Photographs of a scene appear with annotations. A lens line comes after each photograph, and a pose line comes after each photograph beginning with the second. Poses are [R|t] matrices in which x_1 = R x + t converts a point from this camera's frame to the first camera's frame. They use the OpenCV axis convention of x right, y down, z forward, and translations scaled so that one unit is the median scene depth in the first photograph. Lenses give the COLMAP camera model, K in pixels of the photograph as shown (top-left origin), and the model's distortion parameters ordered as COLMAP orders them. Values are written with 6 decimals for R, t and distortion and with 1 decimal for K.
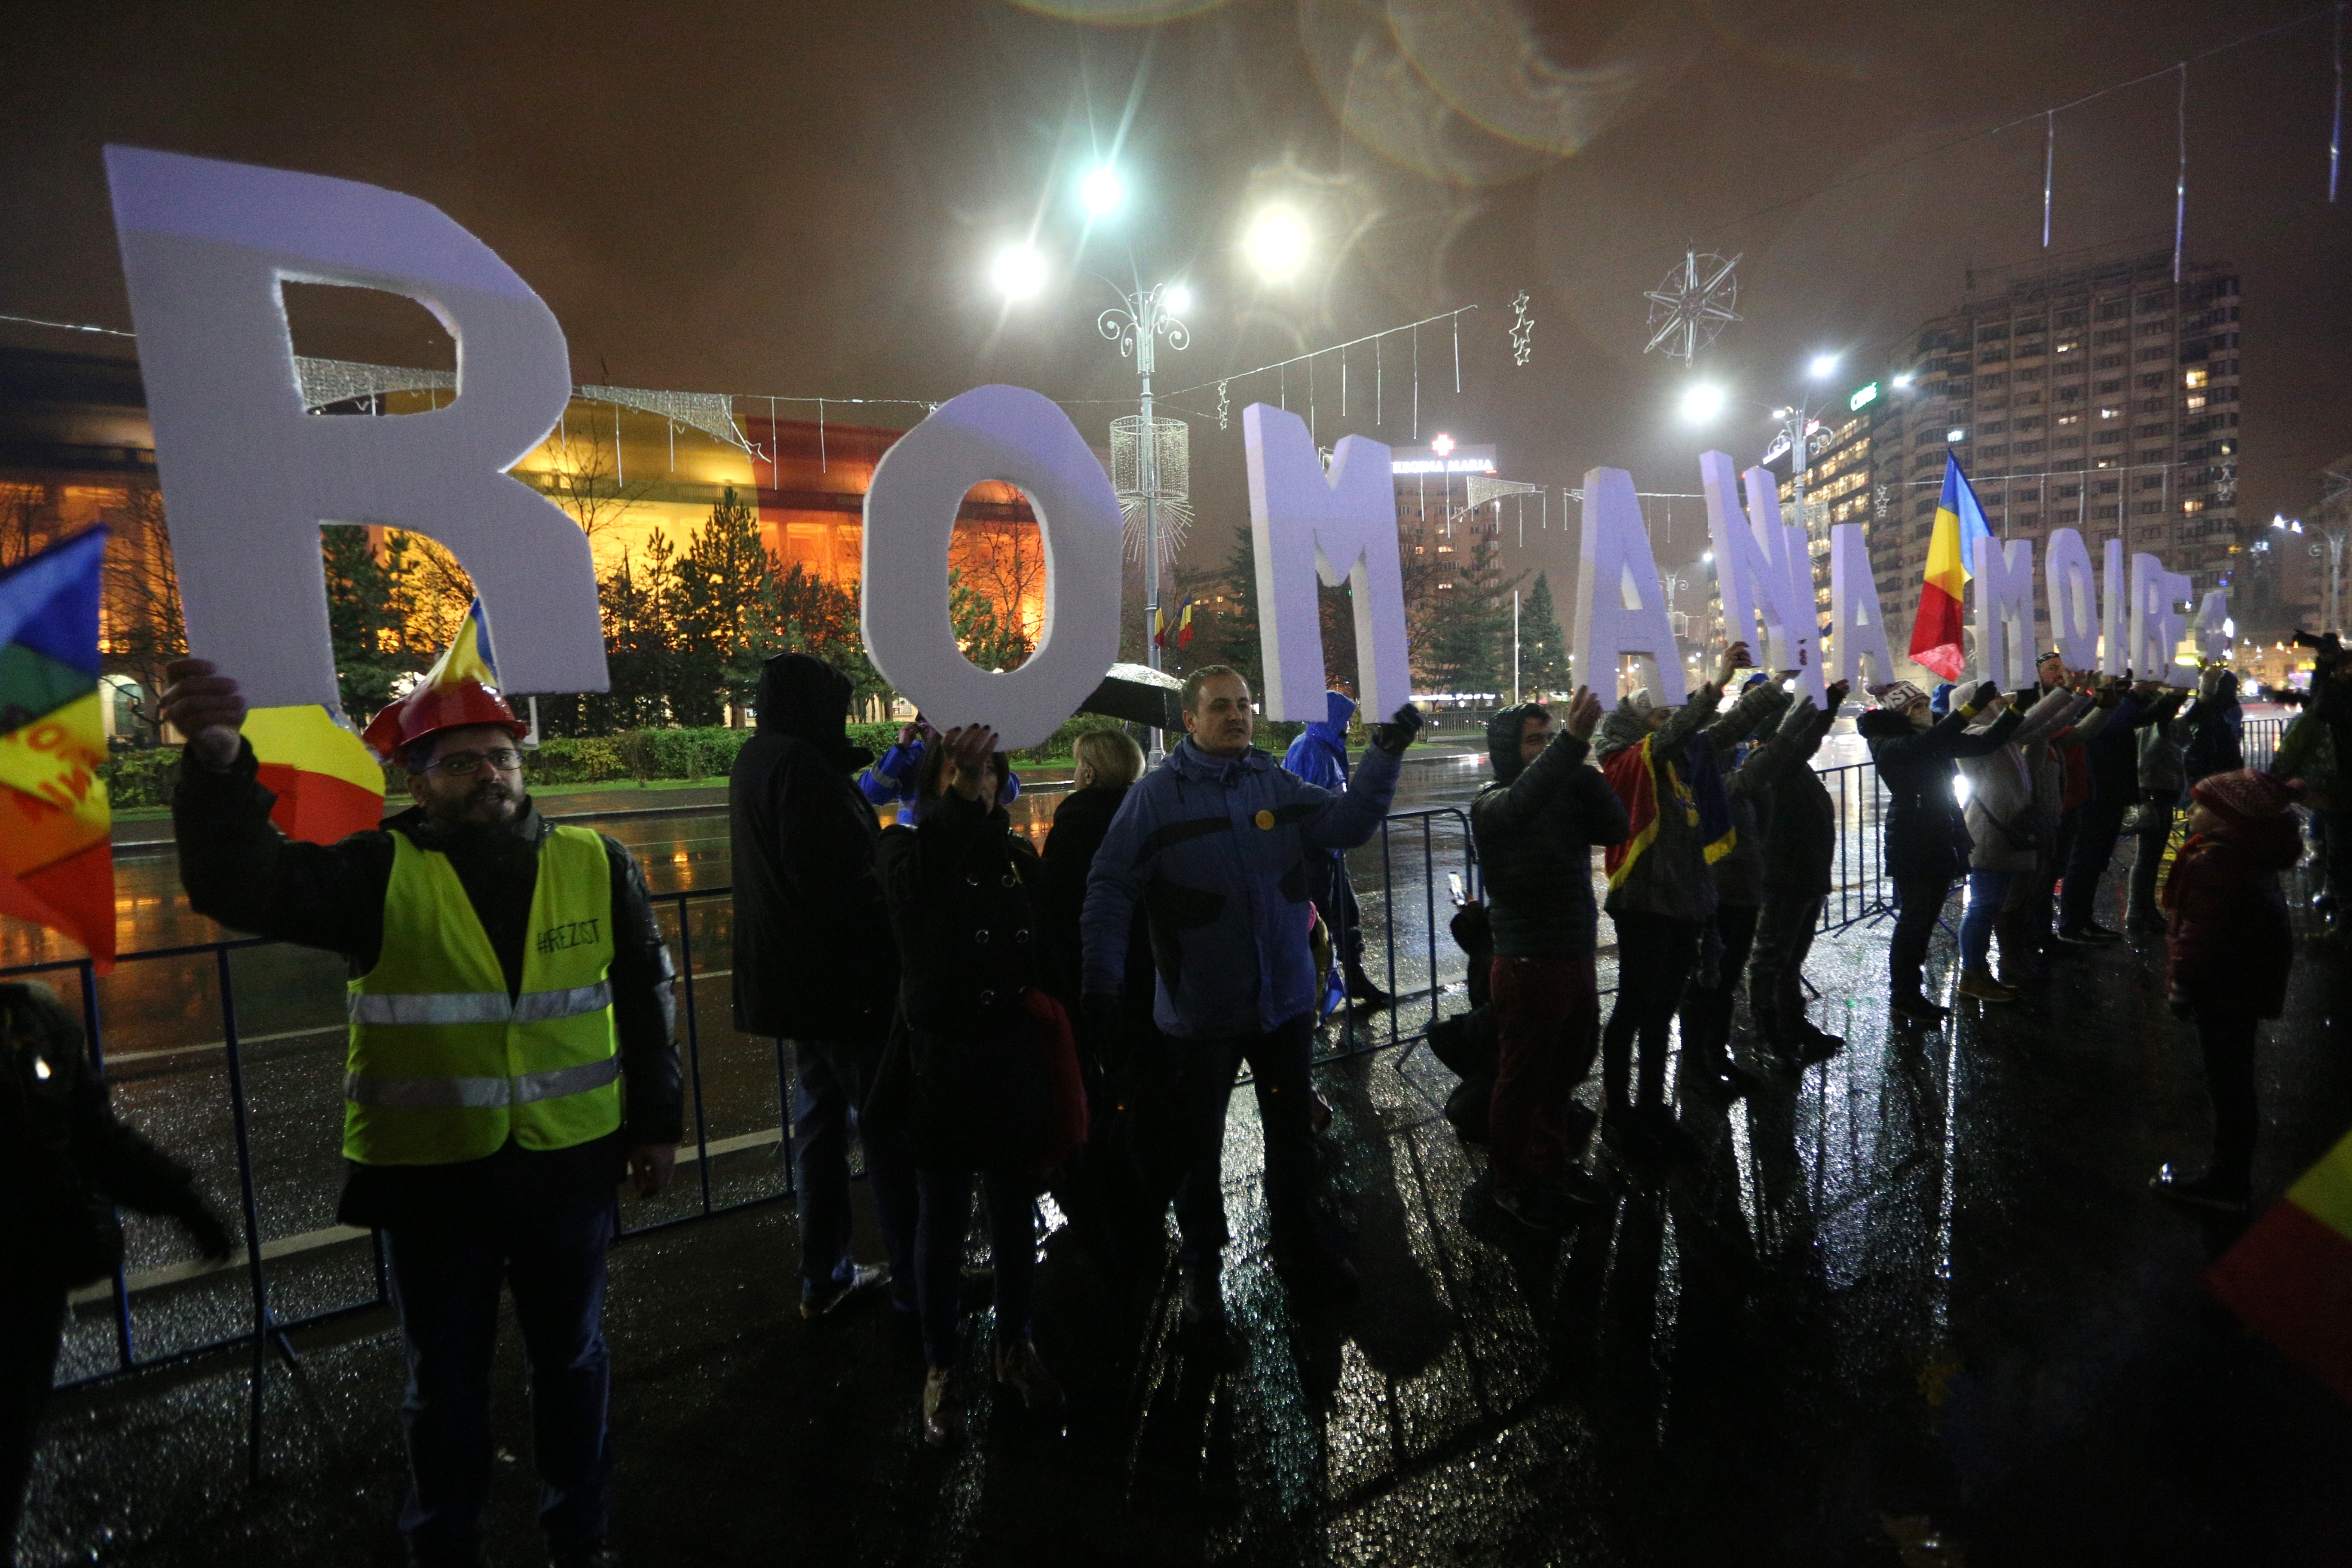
lens RADIAL K [[1103.0, 0, 1177.7], [0, 1103.0, 764.0], [0, 0, 1]] dist [-0.021405, 0.000737]
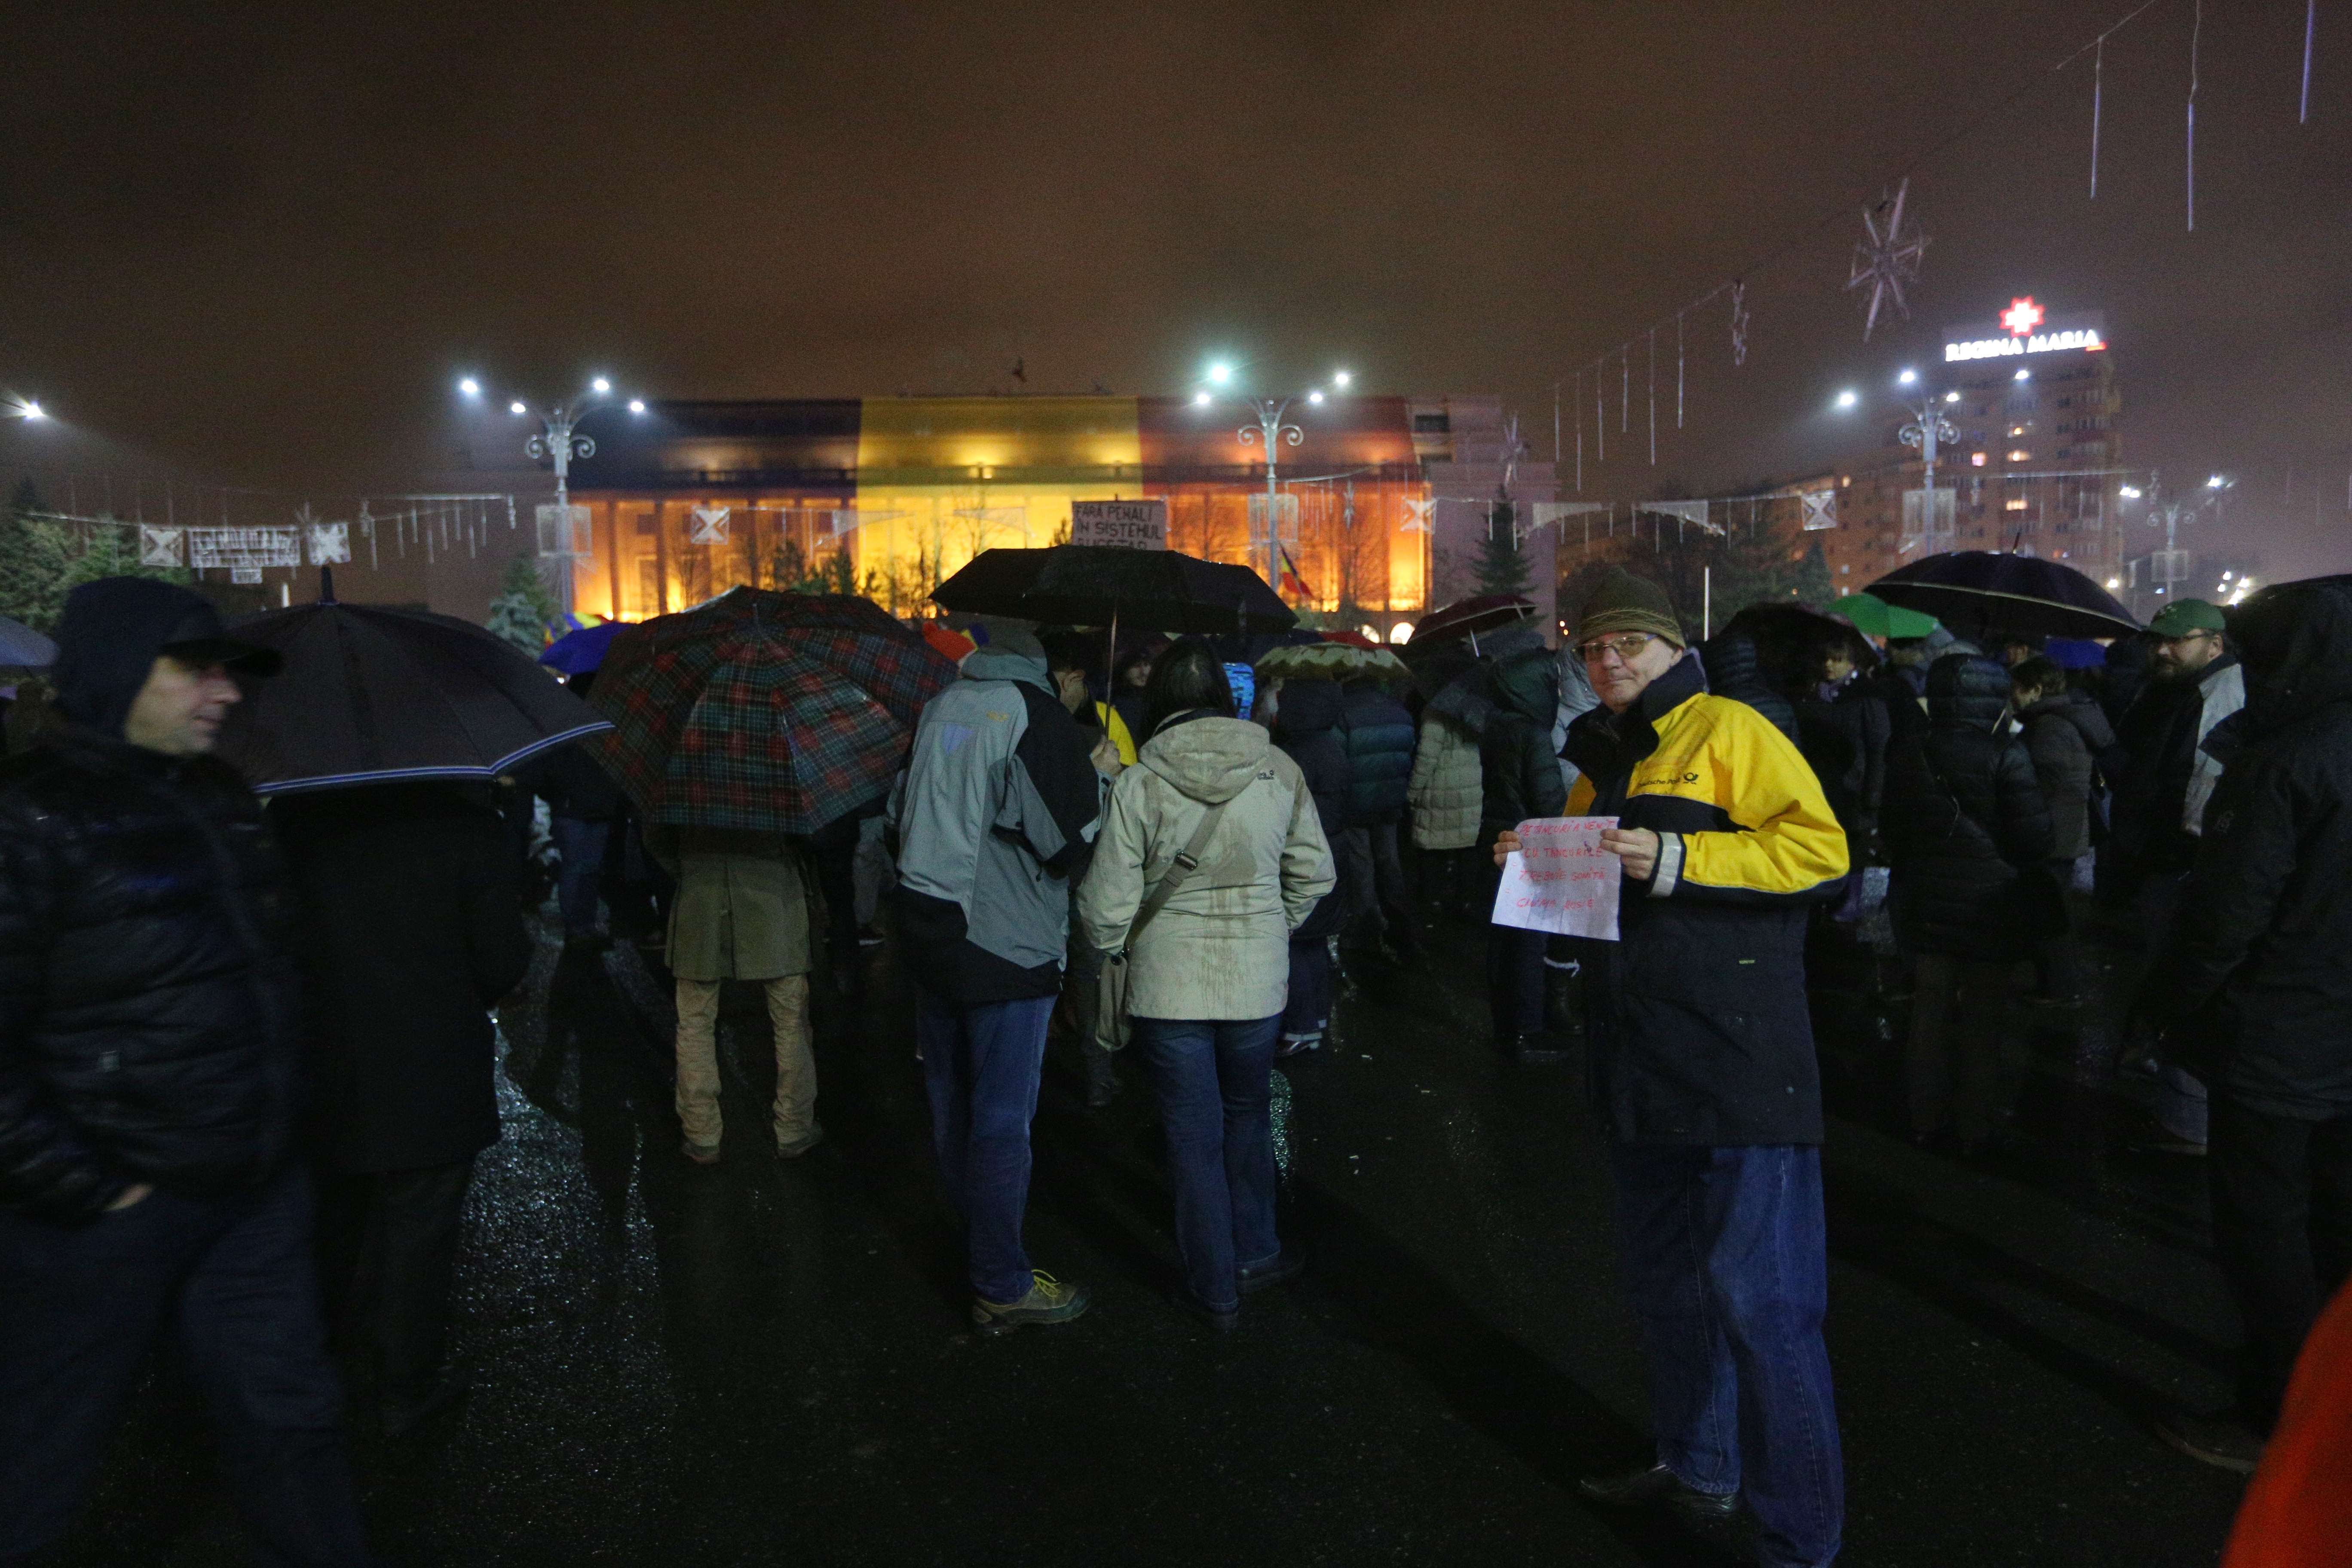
lens RADIAL K [[1468.4, 0, 1160.5], [0, 1468.4, 801.5], [0, 0, 1]] dist [-0.006004, 0.004371]
pose [[0.911789, 0.045020, -0.408184, 0.554971], [-0.024842, 0.998199, 0.054605, 0.014805], [0.409907, -0.039648, 0.911265, -0.784895]]
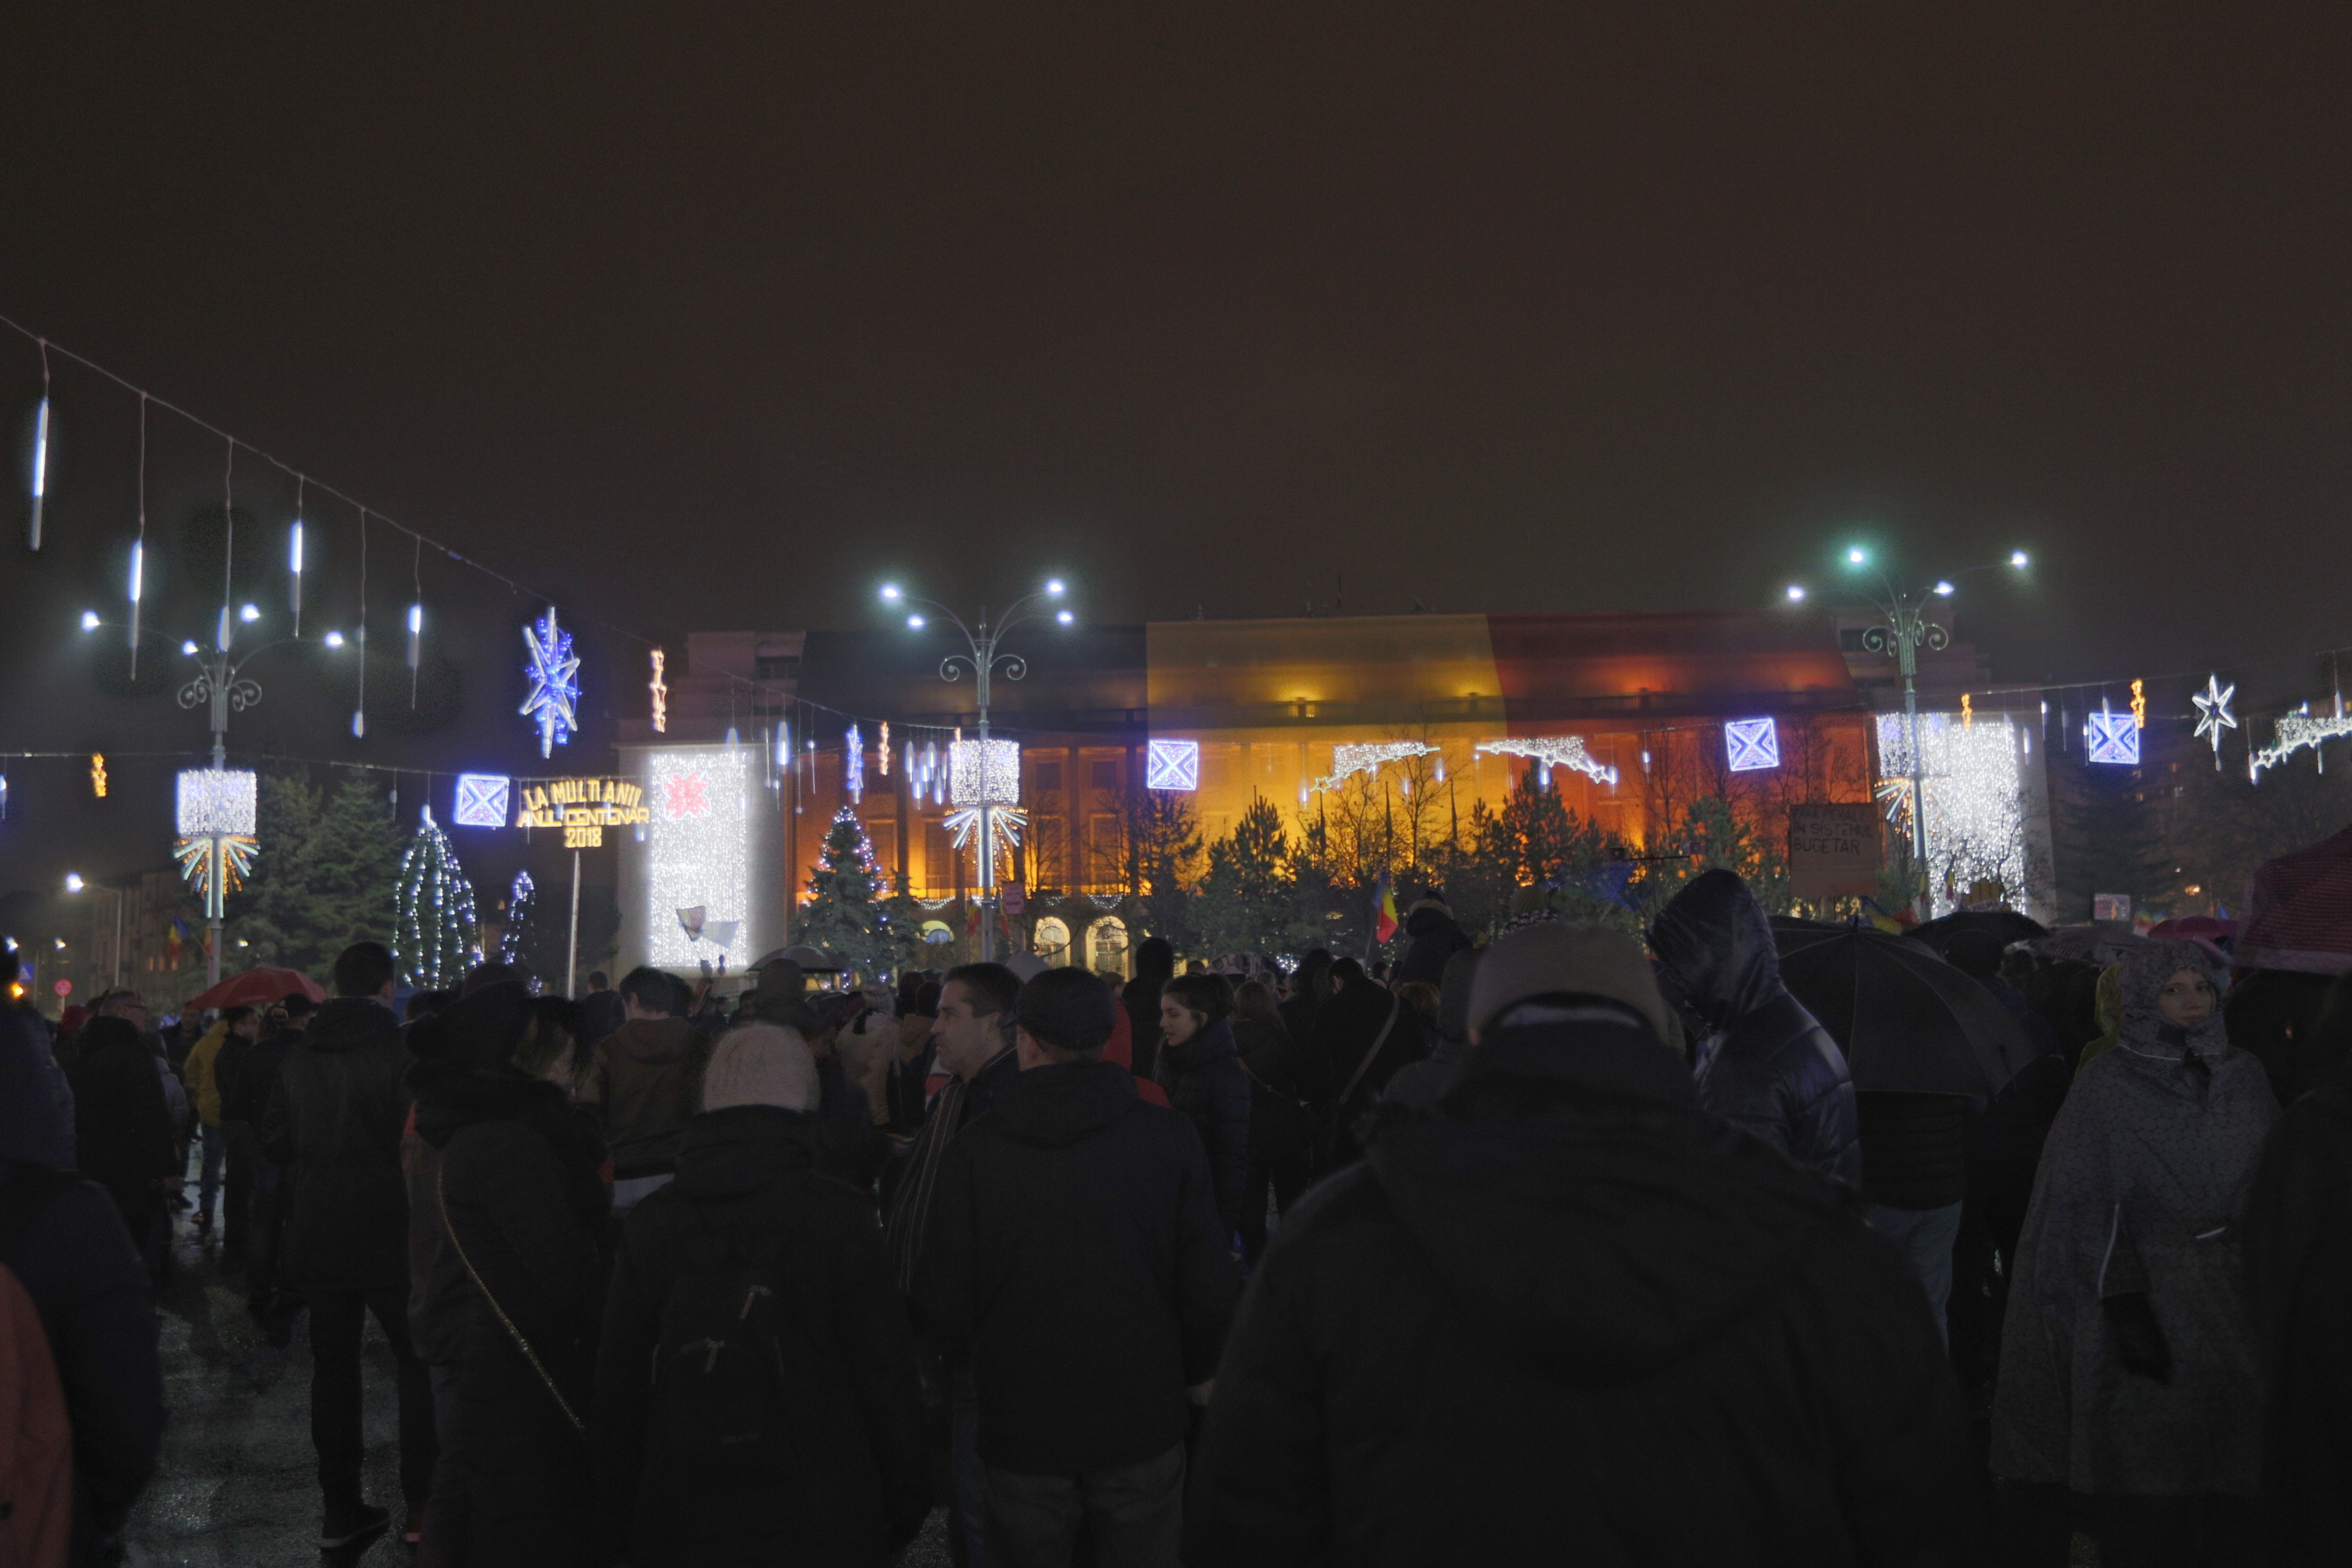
lens RADIAL K [[1821.2, 0, 1168.9], [0, 1821.2, 782.4], [0, 0, 1]] dist [-0.003791, -0.001494]
pose [[0.878849, -0.046057, -0.474872, 0.153504], [-0.019775, 0.990958, -0.132708, 0.029912], [0.476690, 0.126021, 0.869991, -0.838351]]
